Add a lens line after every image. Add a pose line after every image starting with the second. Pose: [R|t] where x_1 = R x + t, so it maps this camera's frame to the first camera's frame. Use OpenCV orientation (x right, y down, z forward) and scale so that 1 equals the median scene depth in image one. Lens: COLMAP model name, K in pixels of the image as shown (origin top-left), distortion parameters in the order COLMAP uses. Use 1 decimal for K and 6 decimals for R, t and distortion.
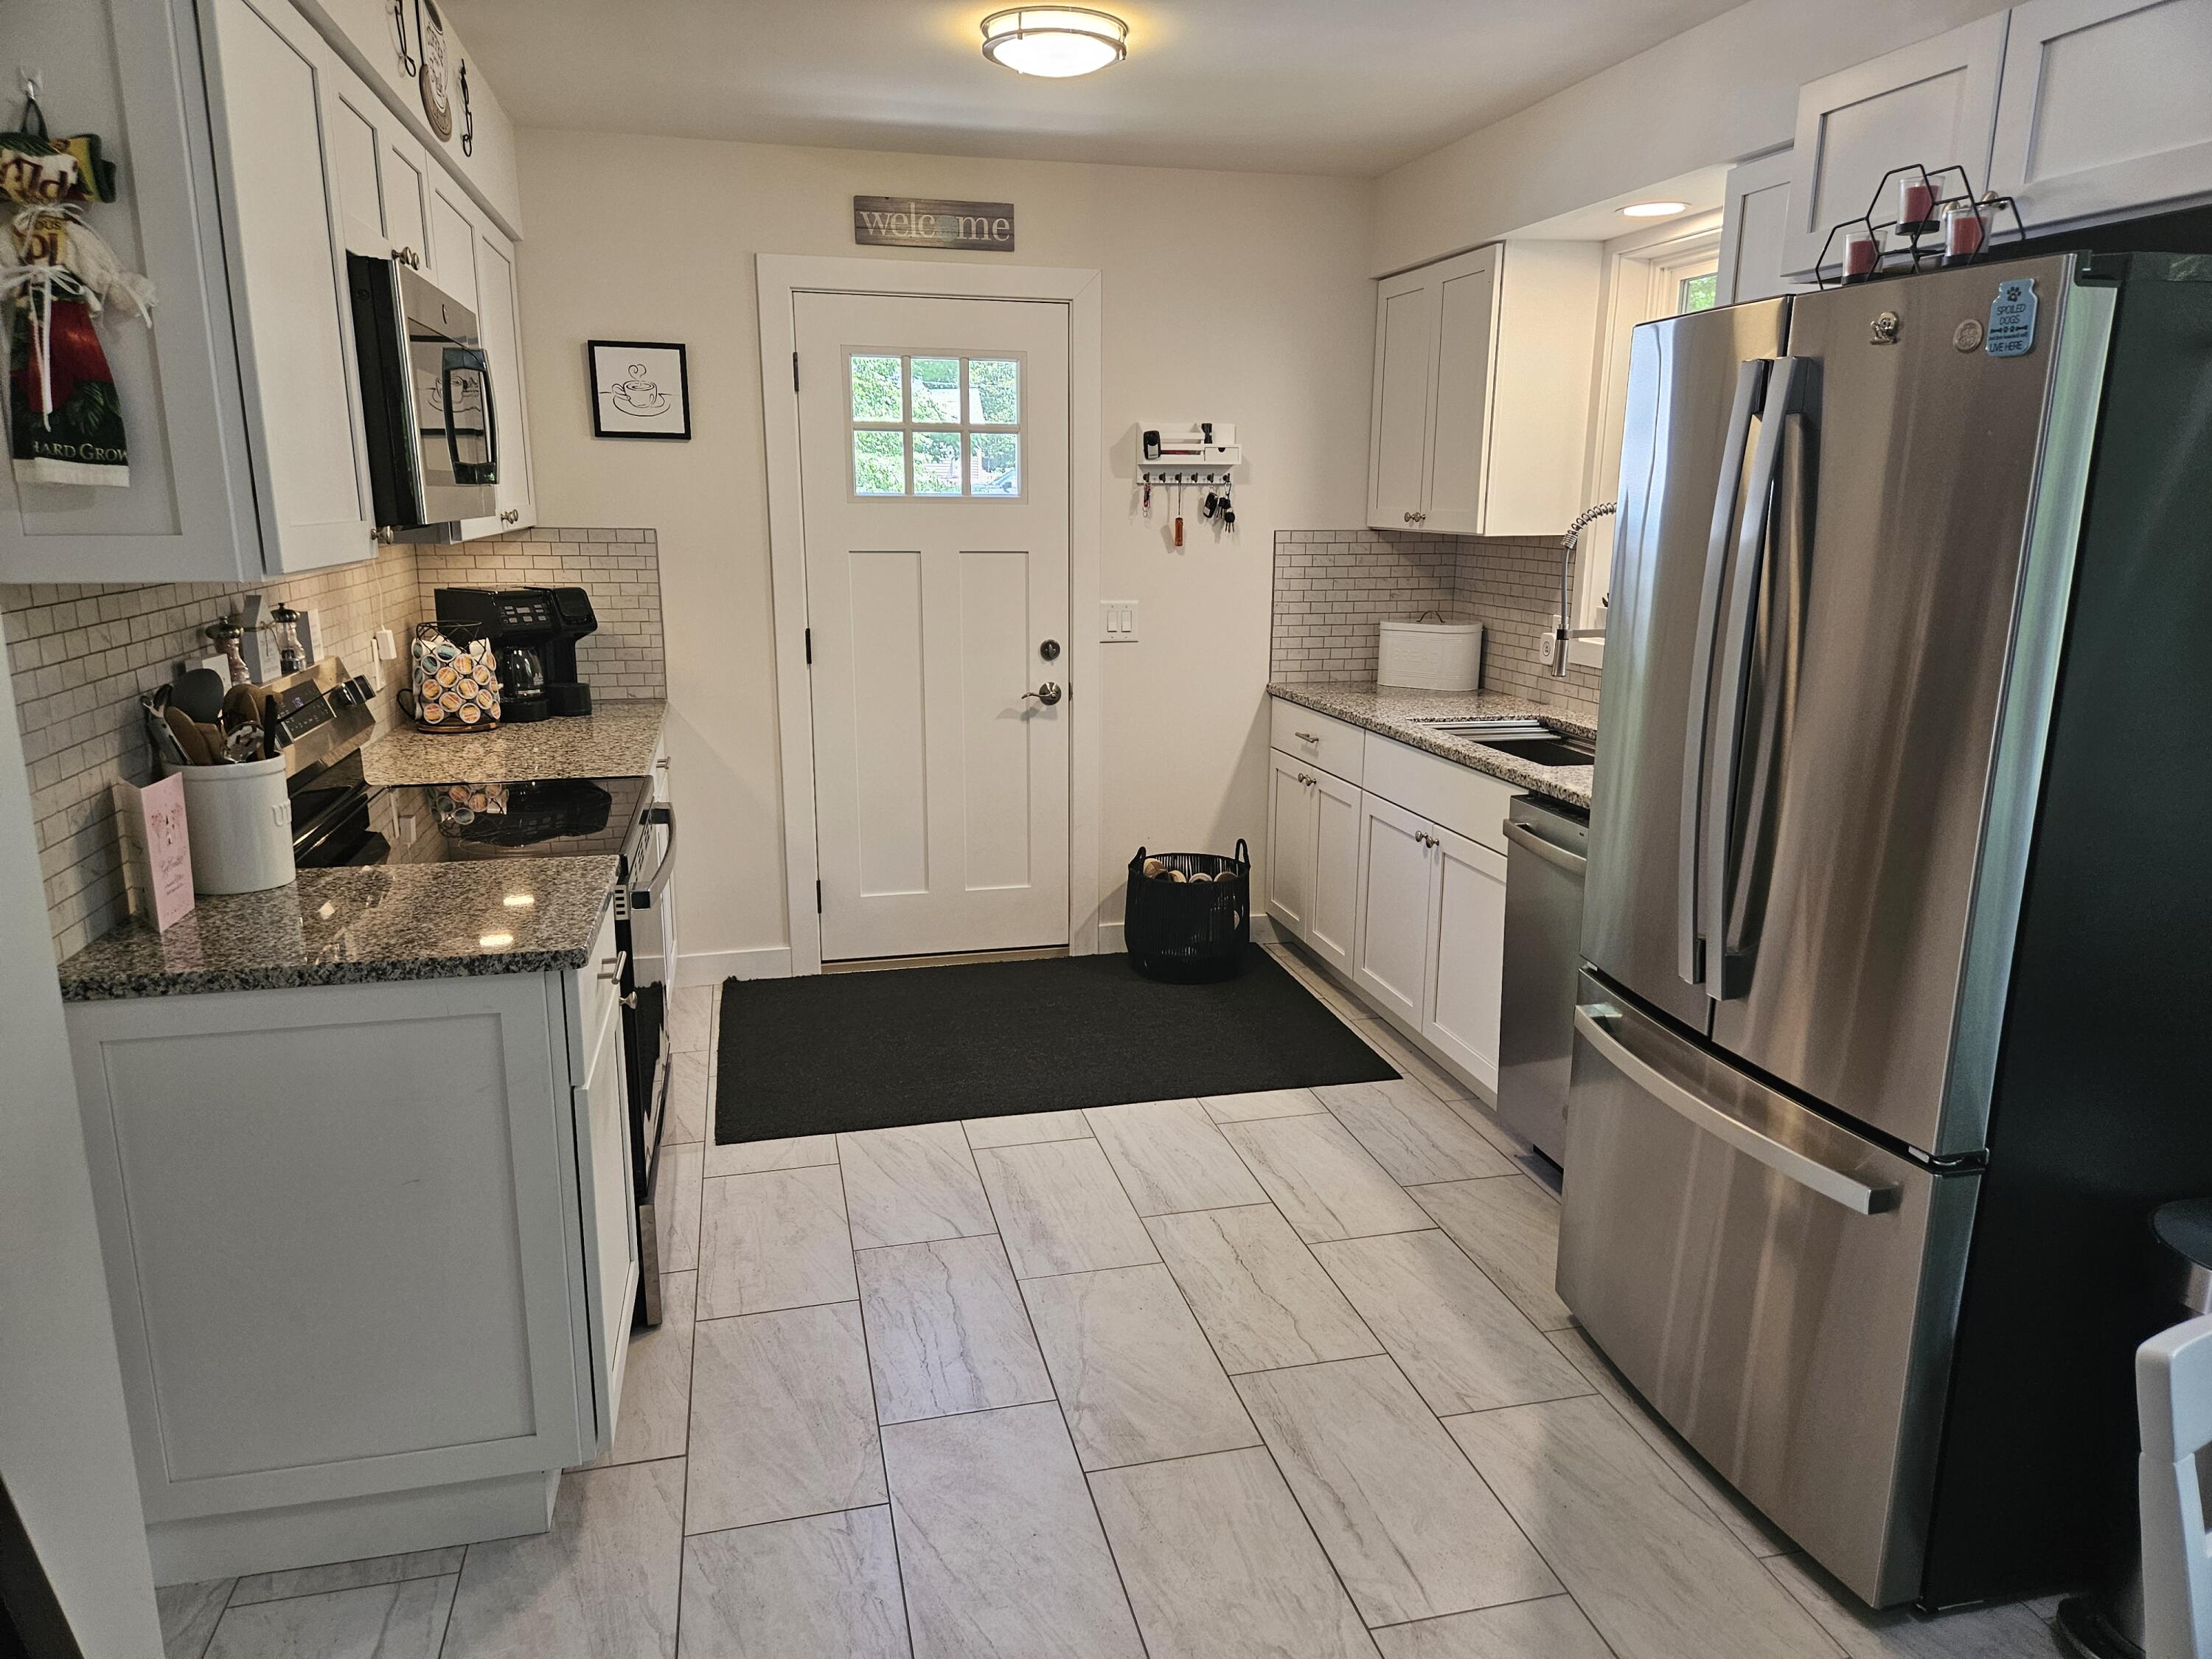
lens RADIAL K [[1470.7, 0, 1117.3], [0, 1470.7, 833.1], [0, 0, 1]] dist [0.091378, -0.089983]
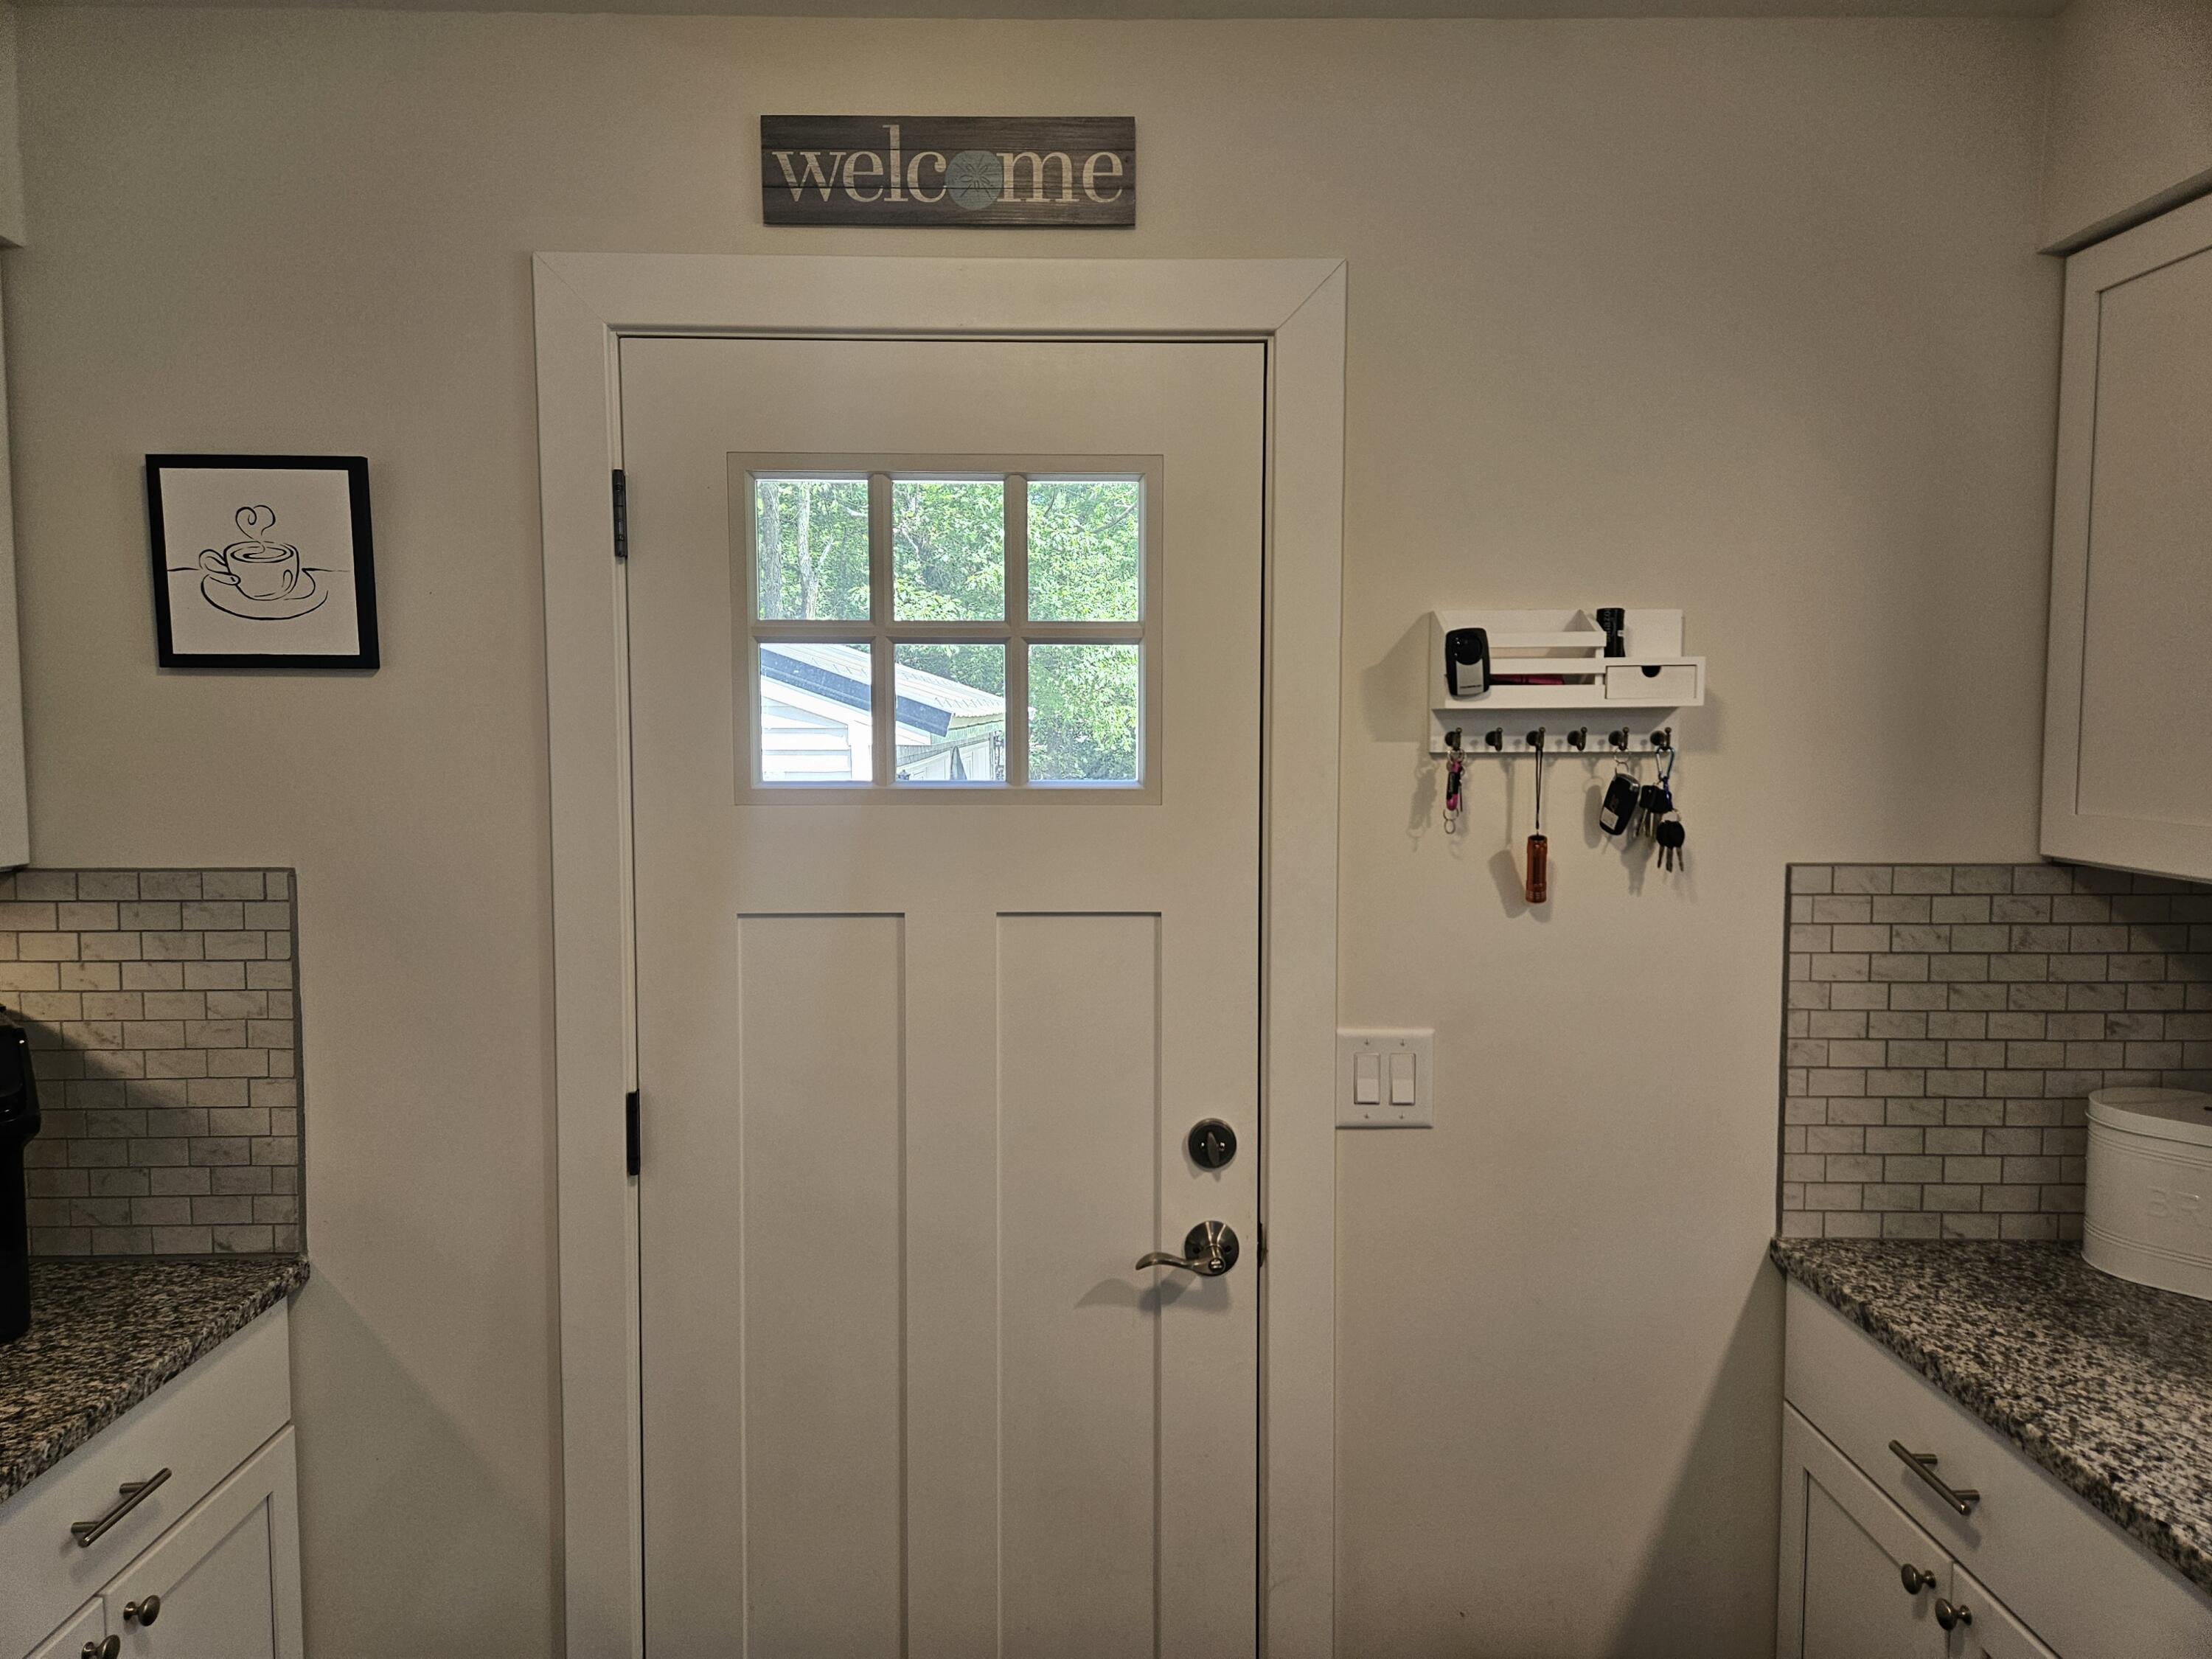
lens RADIAL K [[1470.7, 0, 1117.3], [0, 1470.7, 833.1], [0, 0, 1]] dist [0.091378, -0.089983]
pose [[0.973553, 0.009541, -0.228263, 0.023865], [-0.044546, 0.987879, -0.148699, -0.157465], [0.224077, 0.154935, 0.962177, 0.618416]]
